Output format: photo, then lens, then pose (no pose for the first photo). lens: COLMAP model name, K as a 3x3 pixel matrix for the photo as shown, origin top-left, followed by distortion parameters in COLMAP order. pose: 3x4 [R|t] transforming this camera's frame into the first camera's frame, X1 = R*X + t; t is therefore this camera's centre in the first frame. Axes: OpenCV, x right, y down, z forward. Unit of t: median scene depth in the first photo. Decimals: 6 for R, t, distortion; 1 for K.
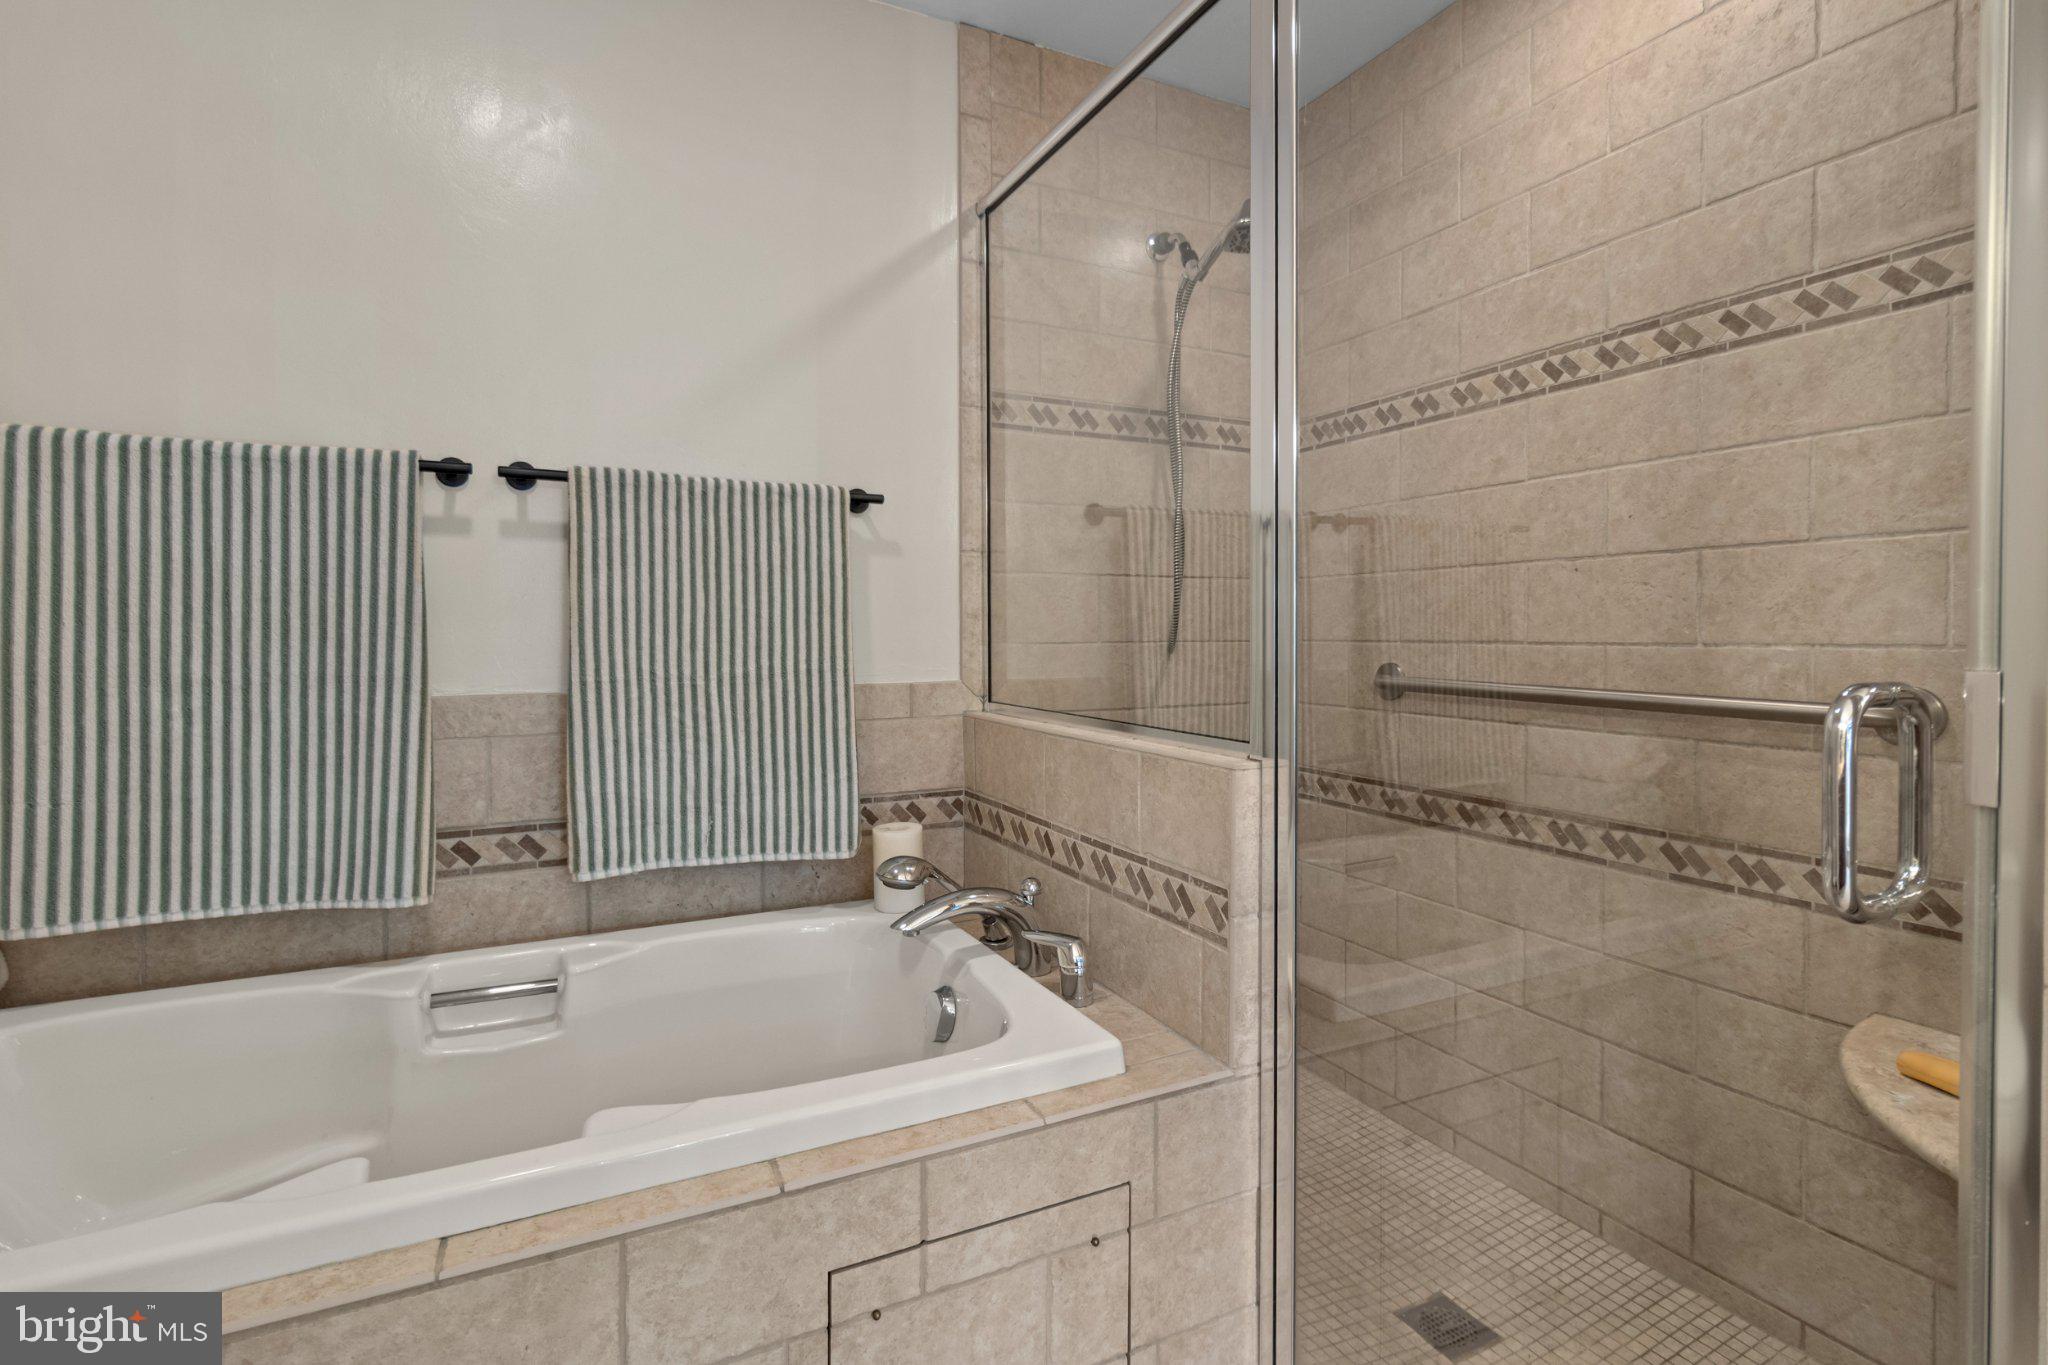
lens RADIAL K [[957.5, 0, 1029.4], [0, 957.5, 661.6], [0, 0, 1]] dist [0.003339, 0.000932]
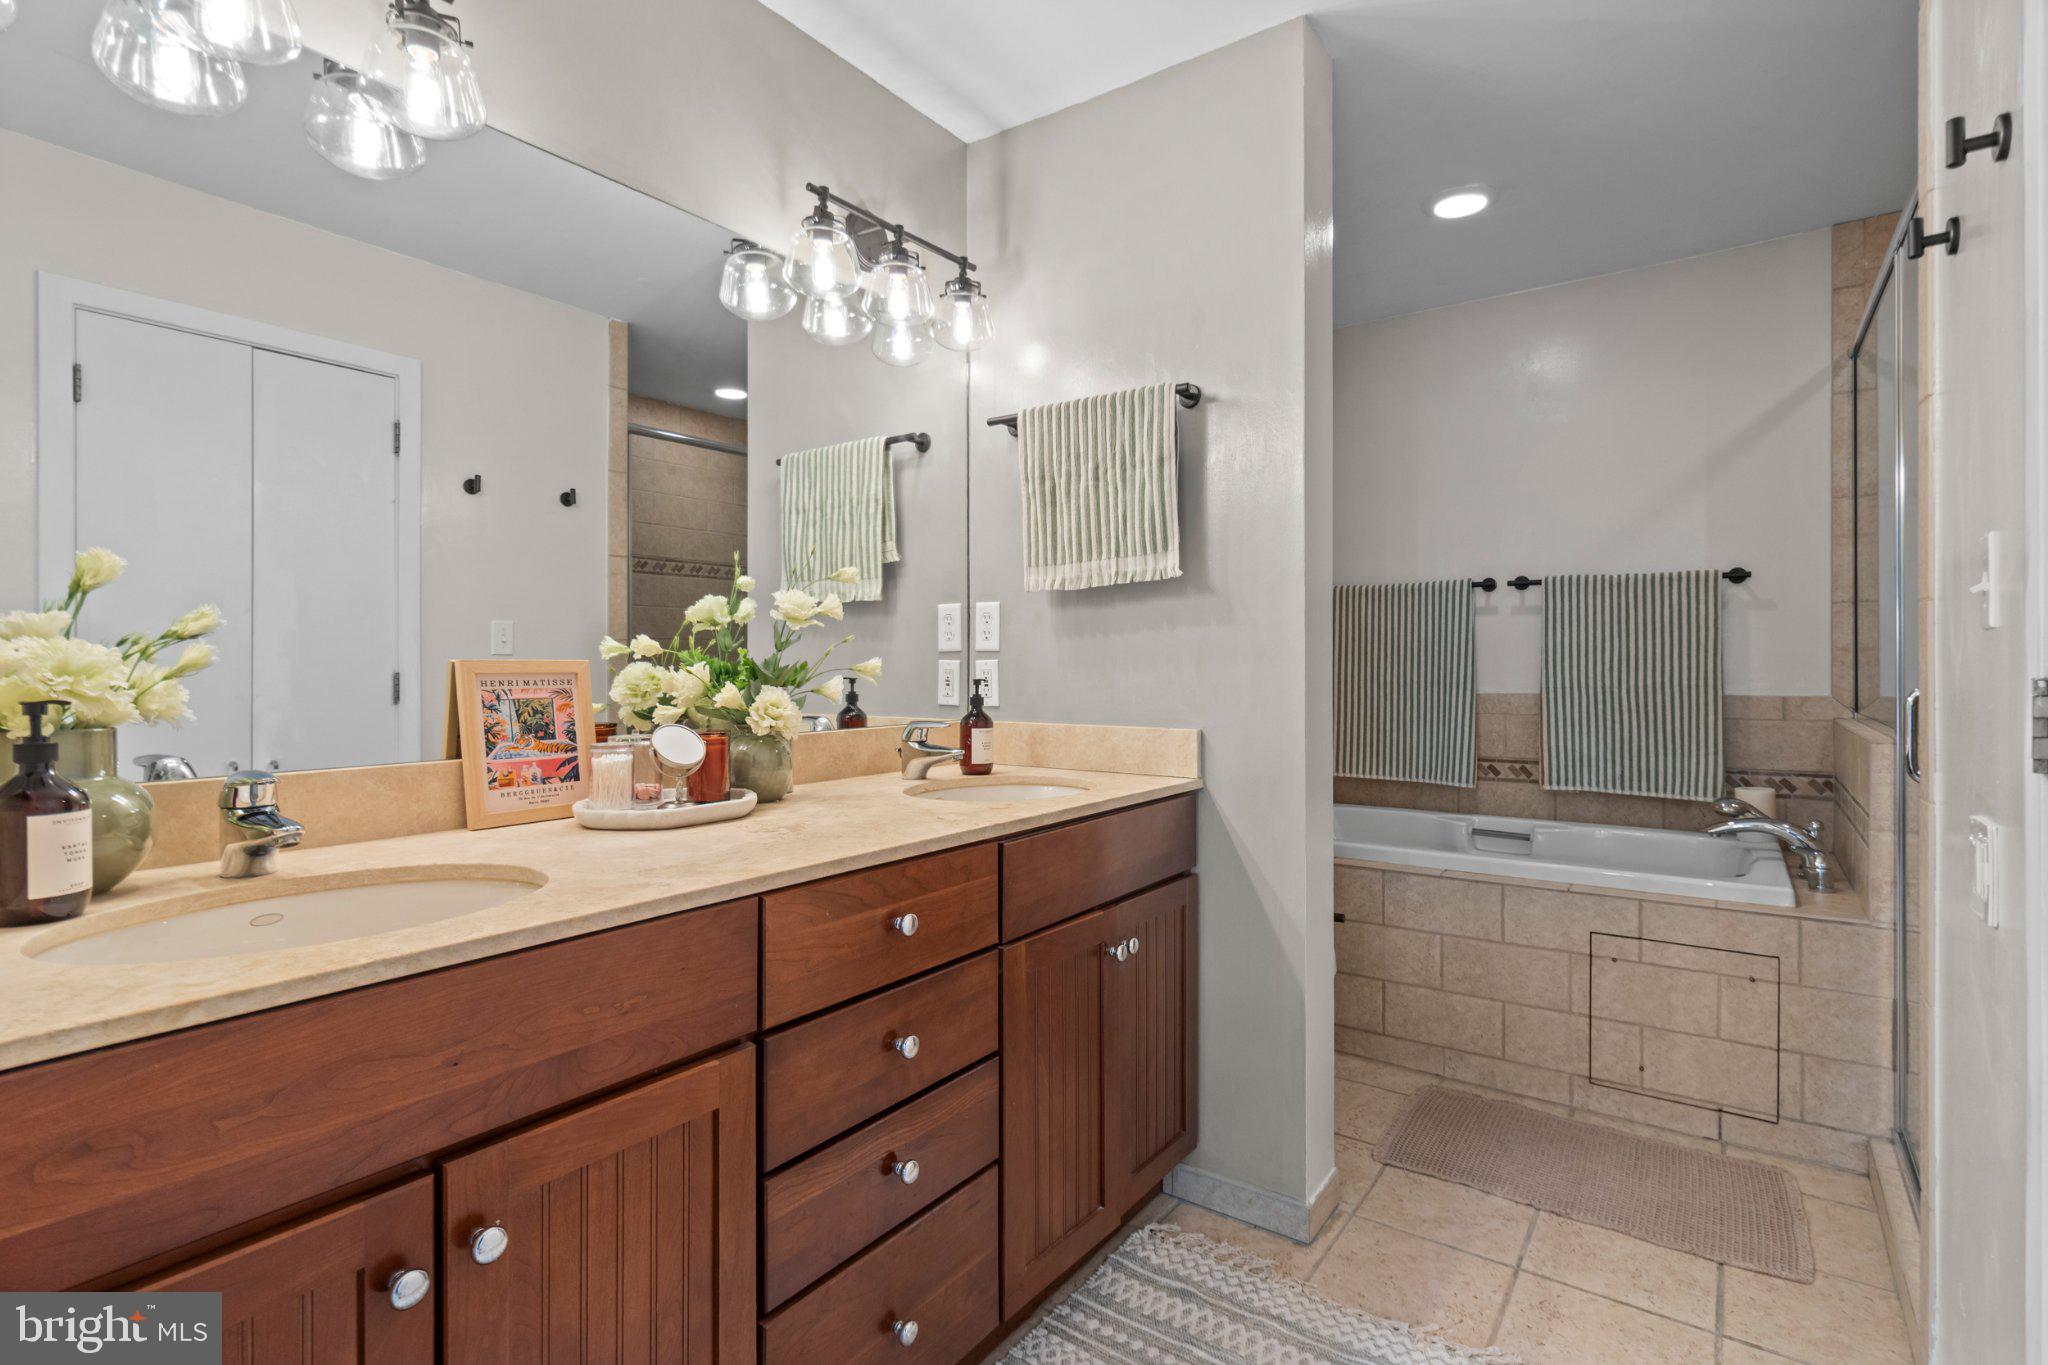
lens RADIAL K [[957.5, 0, 1029.4], [0, 957.5, 661.6], [0, 0, 1]] dist [0.003339, 0.000932]
pose [[0.457824, -0.003460, -0.889036, 0.742790], [-0.020677, 0.999680, -0.014539, 0.017602], [0.888803, 0.025039, 0.457606, -0.785331]]
